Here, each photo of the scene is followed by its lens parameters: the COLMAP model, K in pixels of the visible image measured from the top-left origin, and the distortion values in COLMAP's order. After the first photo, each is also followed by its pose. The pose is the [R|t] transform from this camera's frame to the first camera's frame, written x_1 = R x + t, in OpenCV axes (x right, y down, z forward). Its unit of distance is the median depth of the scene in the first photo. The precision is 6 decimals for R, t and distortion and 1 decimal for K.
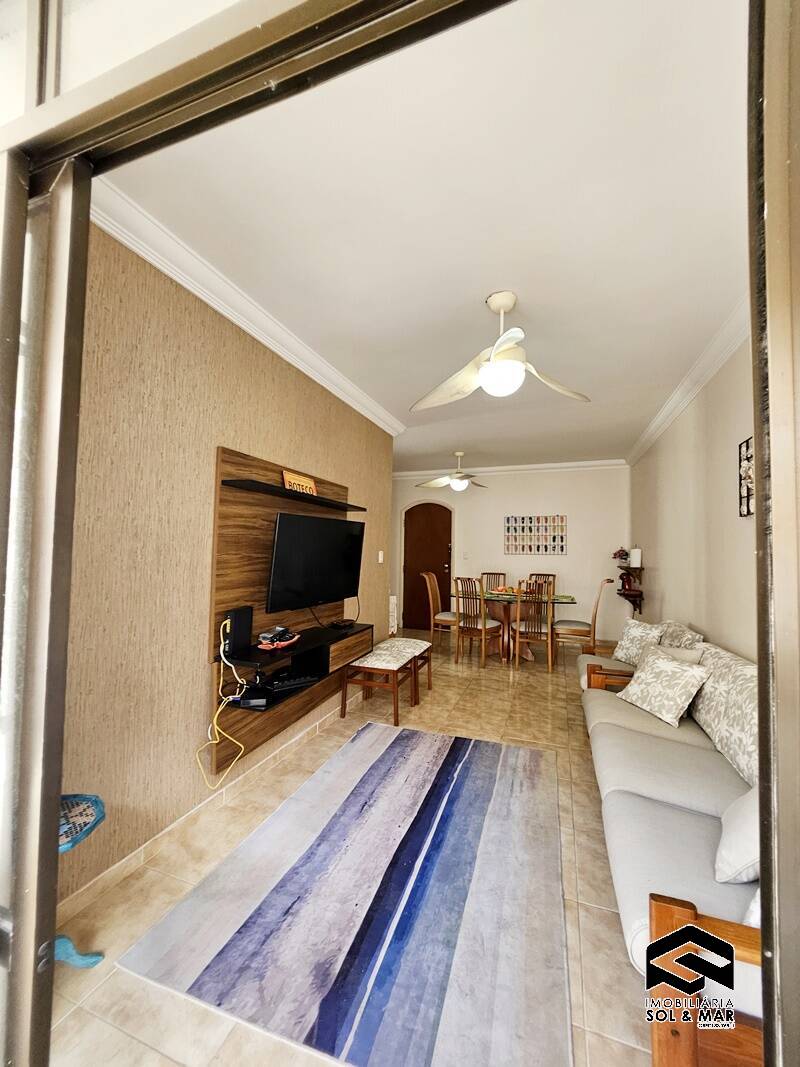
lens RADIAL K [[420.9, 0, 405.4], [0, 420.9, 536.4], [0, 0, 1]] dist [-0.000187, -0.001424]
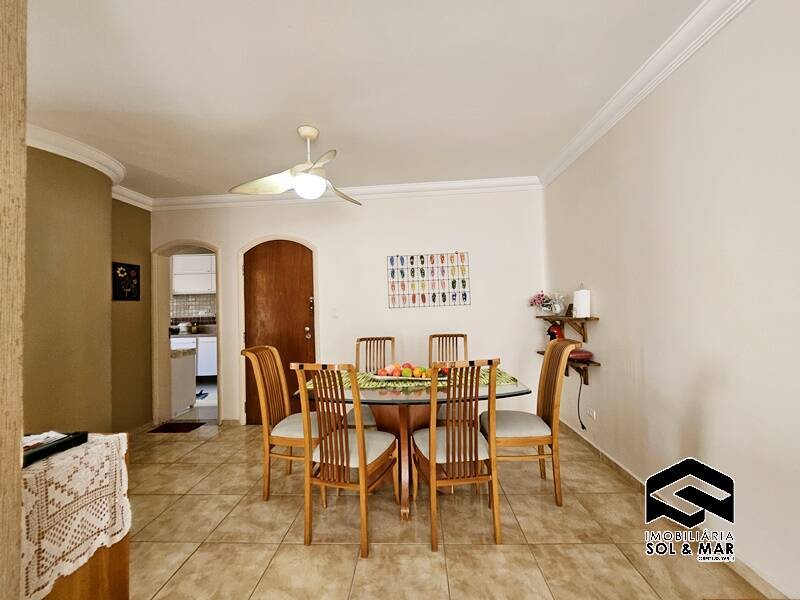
lens RADIAL K [[315.6, 0, 397.7], [0, 315.6, 298.5], [0, 0, 1]] dist [-0.000187, -0.001424]
pose [[0.956296, -0.037374, 0.290003, 0.240400], [0.037044, 0.999292, 0.006628, 0.057834], [-0.290045, 0.004405, 0.957003, 1.218917]]
